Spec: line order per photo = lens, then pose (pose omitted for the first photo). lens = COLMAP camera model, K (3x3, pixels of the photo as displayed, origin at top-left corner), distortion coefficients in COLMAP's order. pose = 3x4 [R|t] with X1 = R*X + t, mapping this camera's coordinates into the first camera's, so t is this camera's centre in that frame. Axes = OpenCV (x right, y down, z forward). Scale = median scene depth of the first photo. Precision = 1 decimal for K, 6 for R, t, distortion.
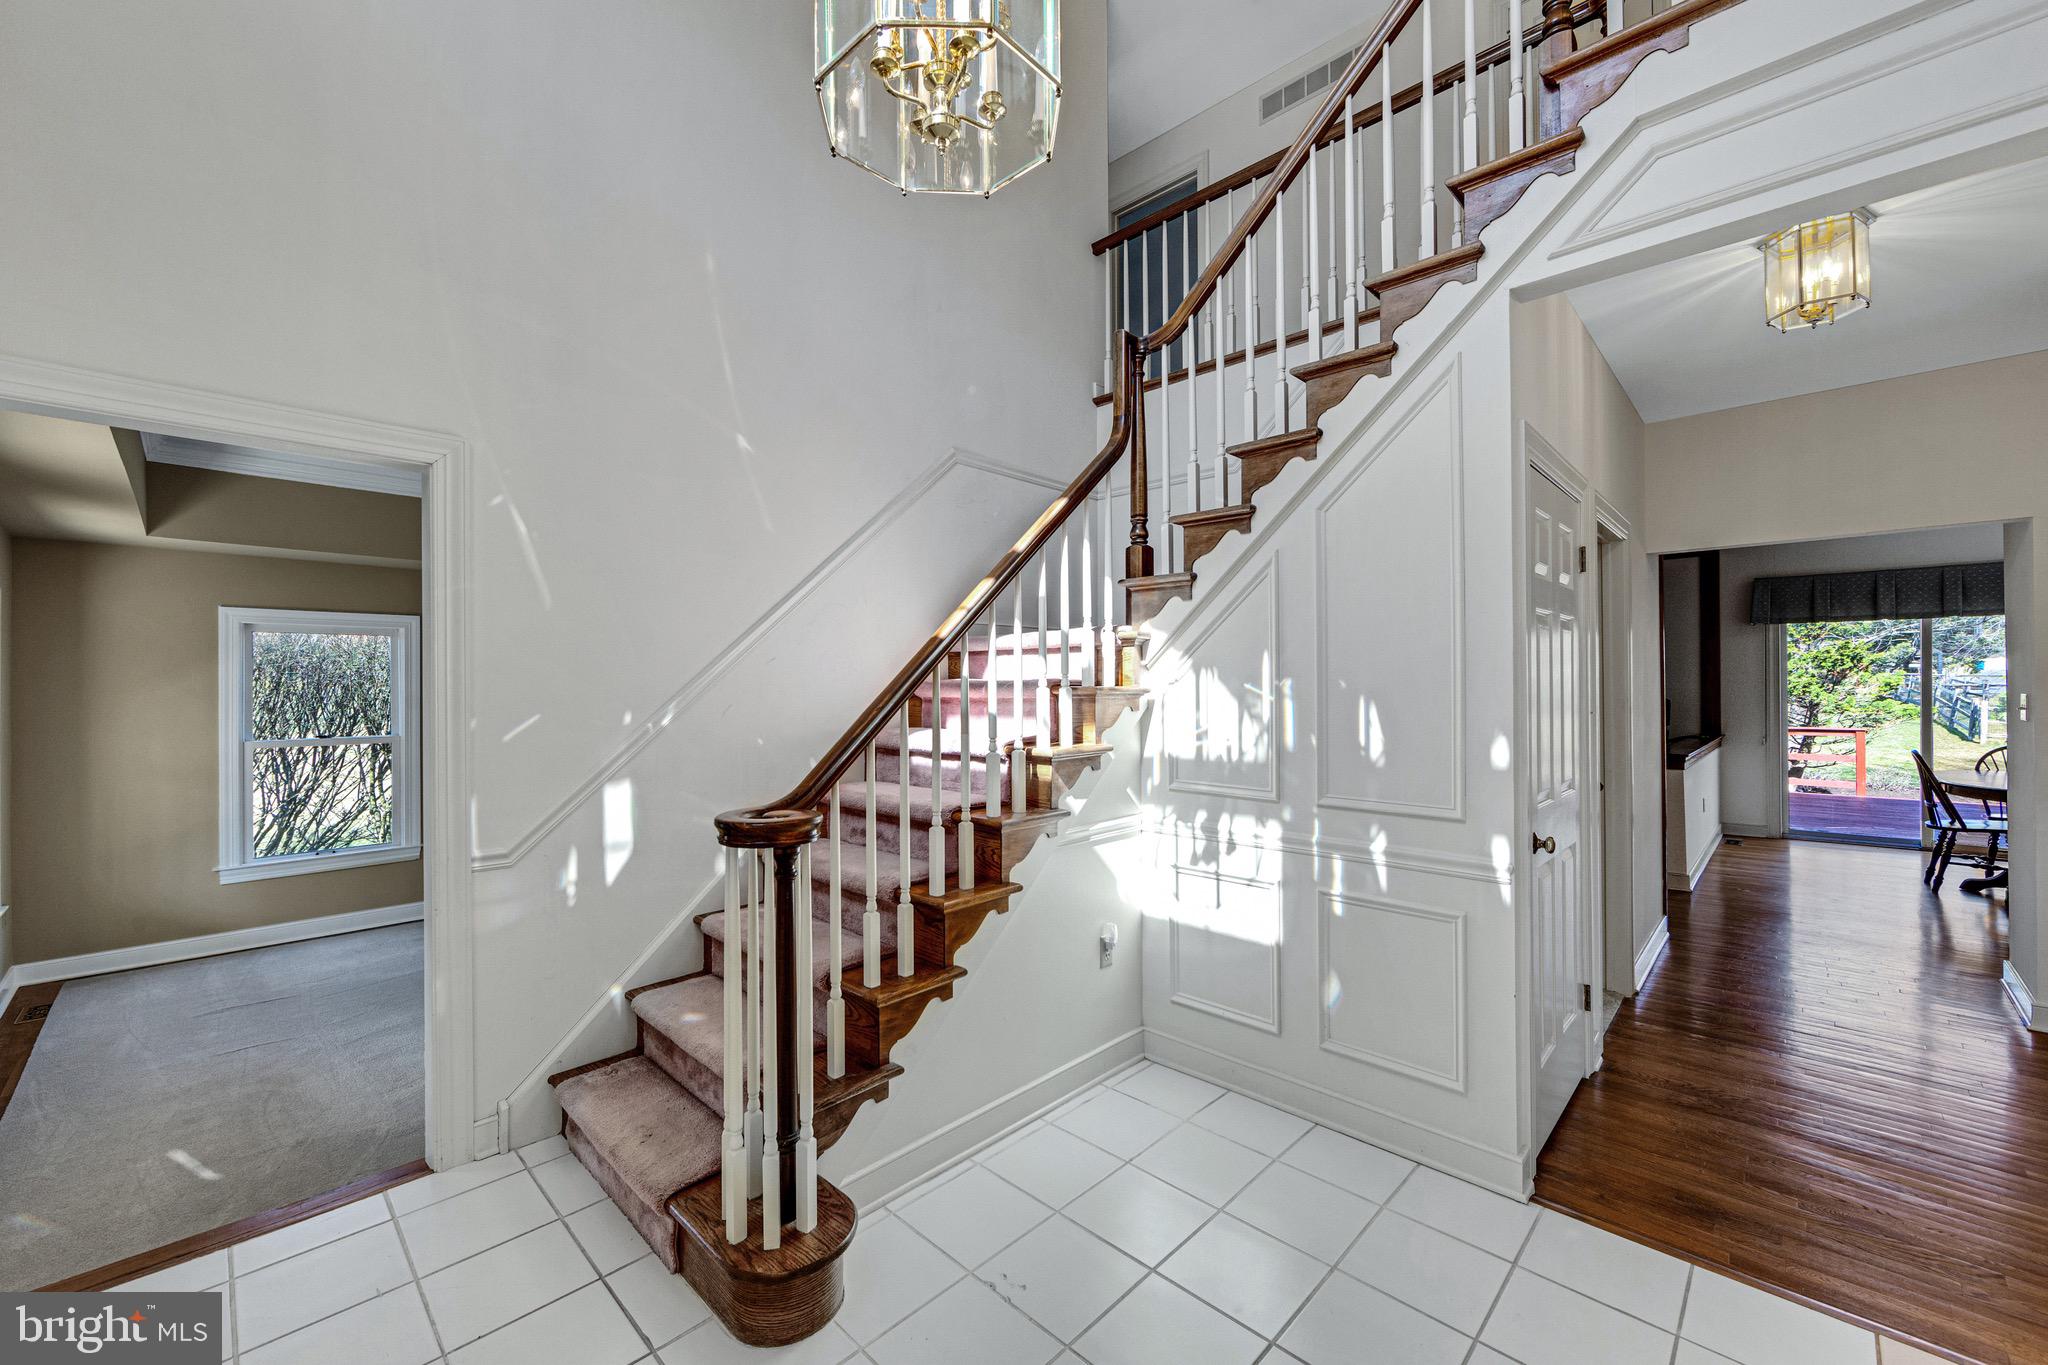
lens RADIAL K [[809.8, 0, 1007.3], [0, 809.8, 691.2], [0, 0, 1]] dist [0.003591, 0.000045]
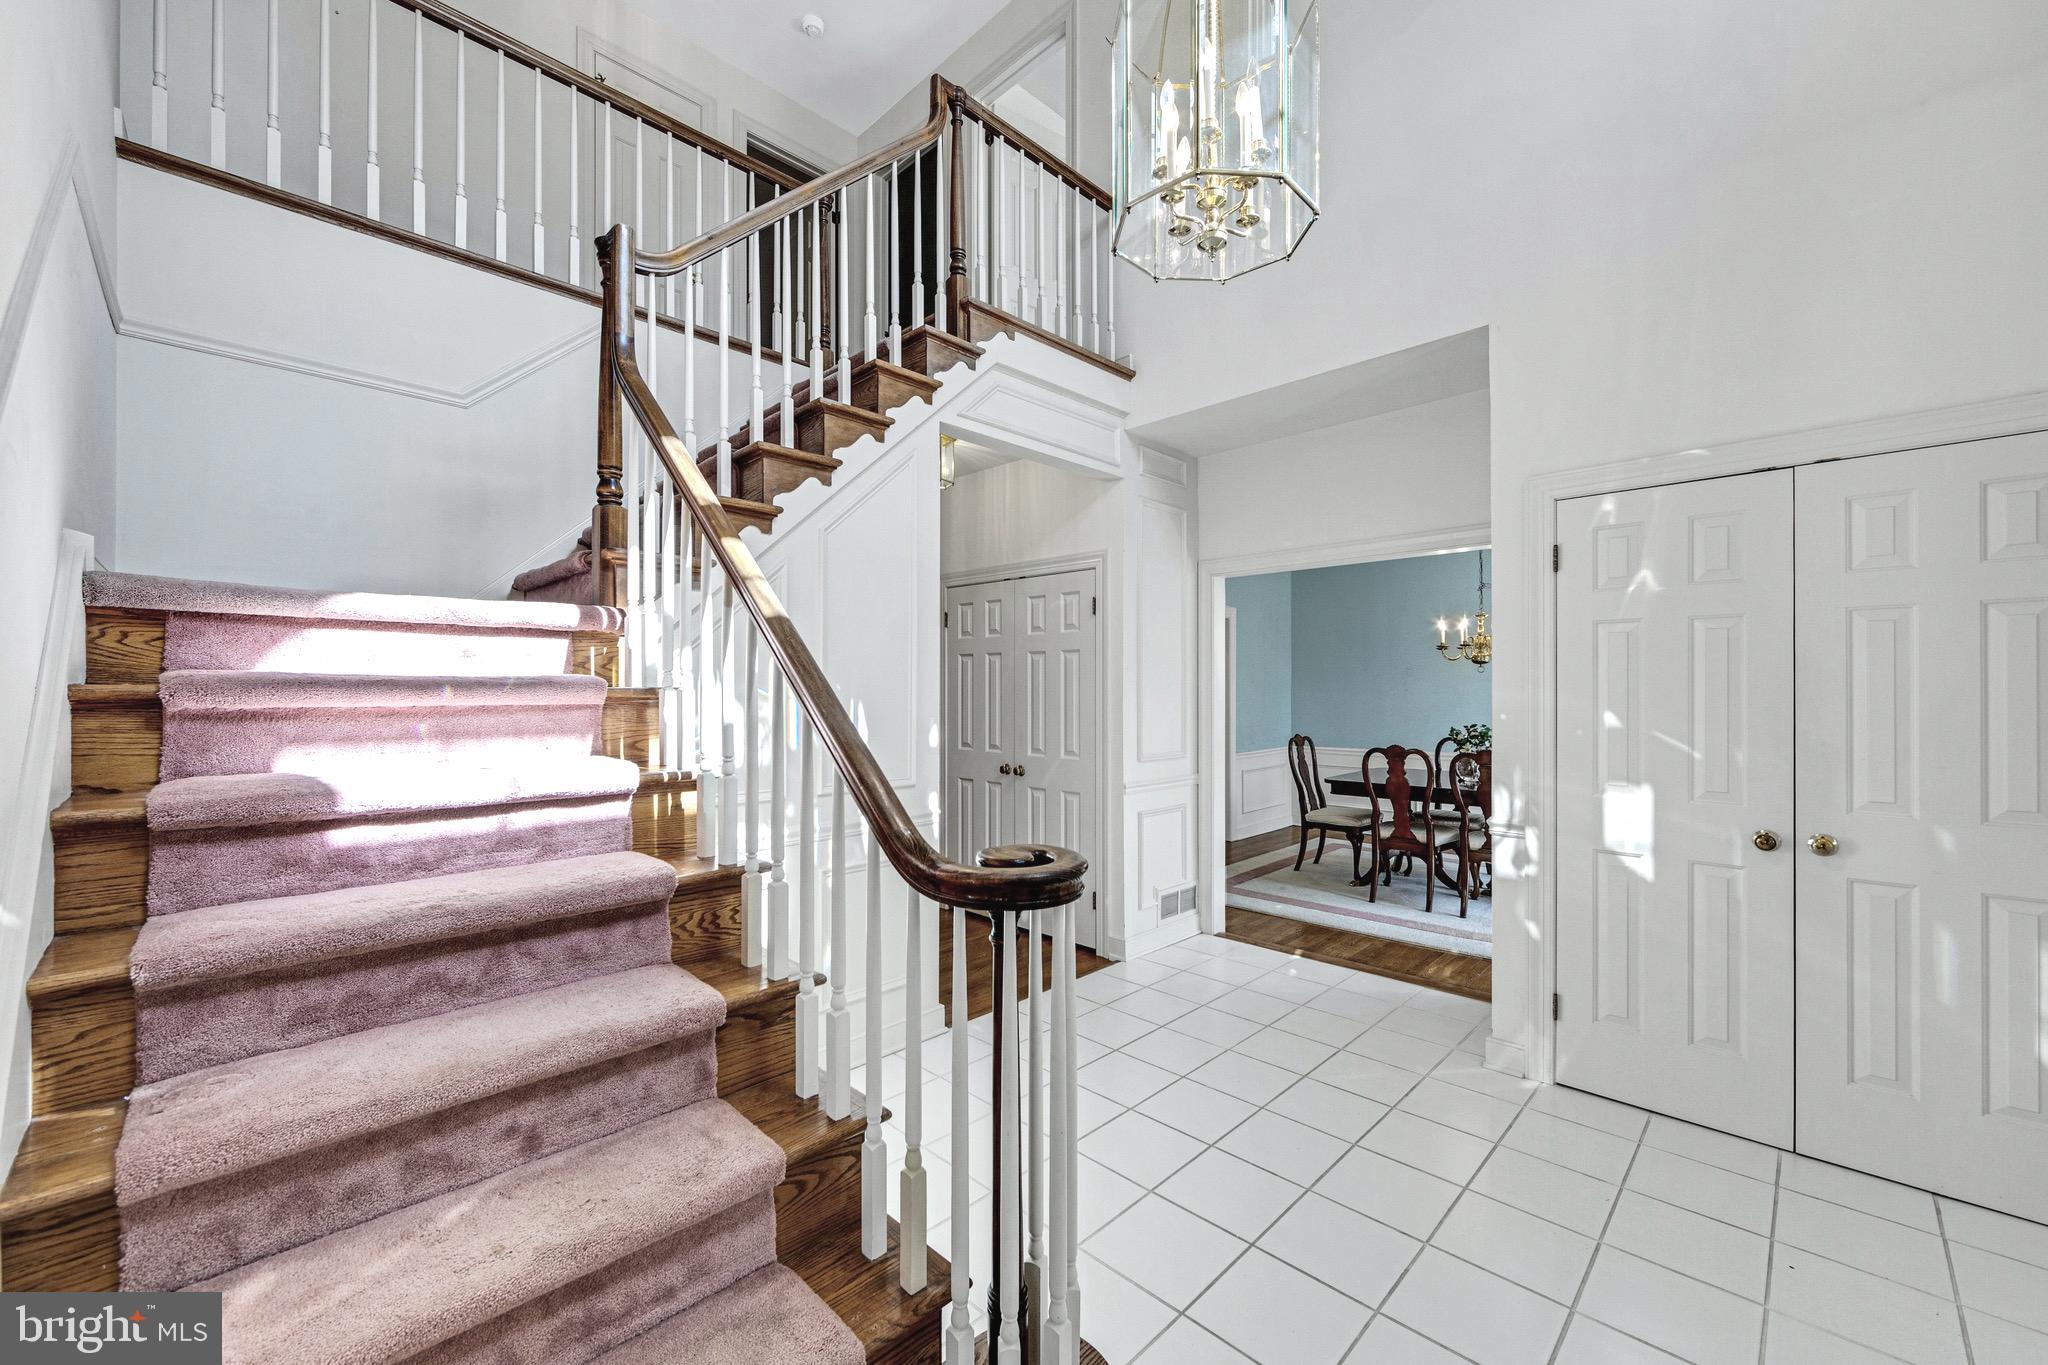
lens RADIAL K [[809.8, 0, 1019.6], [0, 809.8, 689.1], [0, 0, 1]] dist [0.003591, 0.000045]
pose [[0.008838, 0.008433, 0.999925, -0.687945], [0.006490, 0.999943, -0.008490, 0.004488], [-0.999940, 0.006564, 0.008782, 0.683084]]
